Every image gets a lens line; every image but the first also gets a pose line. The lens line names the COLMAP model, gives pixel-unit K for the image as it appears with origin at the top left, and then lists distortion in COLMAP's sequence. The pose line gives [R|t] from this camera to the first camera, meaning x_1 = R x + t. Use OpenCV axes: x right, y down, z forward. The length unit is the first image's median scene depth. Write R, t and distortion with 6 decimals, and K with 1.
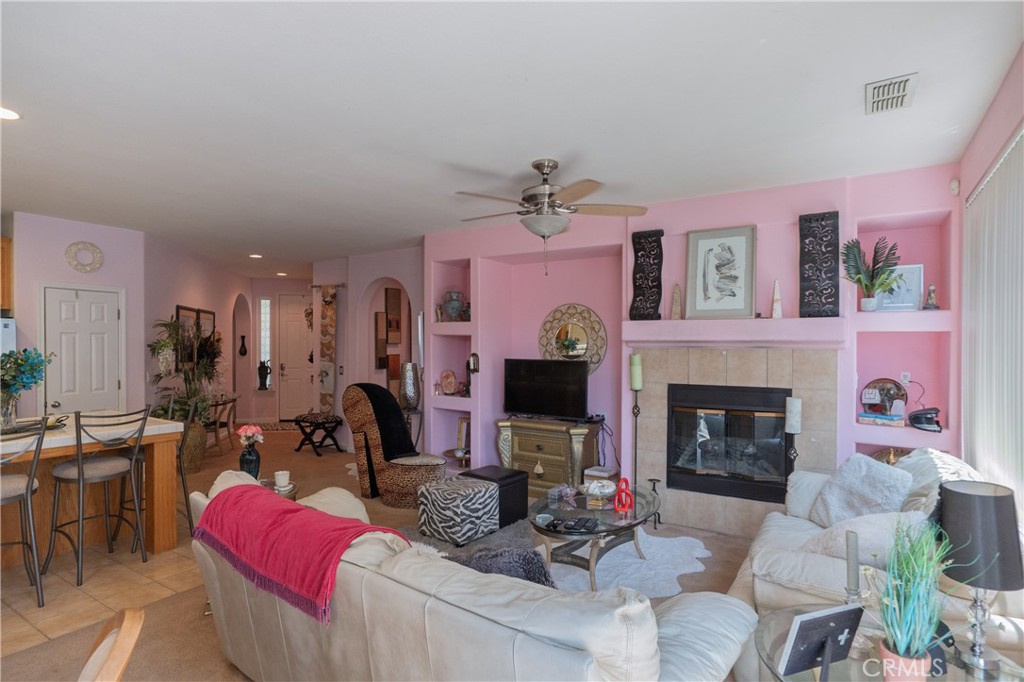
lens RADIAL K [[550.8, 0, 502.9], [0, 550.8, 340.9], [0, 0, 1]] dist [-0.003055, 0.003716]
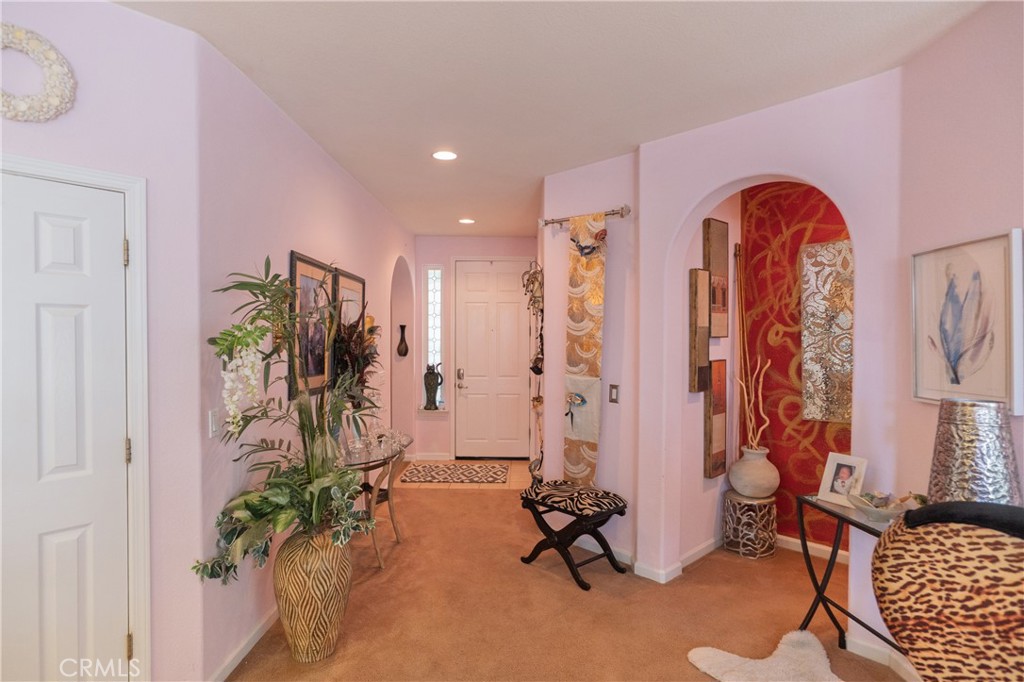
lens RADIAL K [[550.8, 0, 518.1], [0, 550.8, 341.2], [0, 0, 1]] dist [-0.003055, 0.003716]
pose [[0.980869, 0.002457, -0.194654, -0.281671], [-0.000600, 0.999954, 0.009597, 0.003879], [0.194669, -0.009297, 0.980825, 0.519565]]
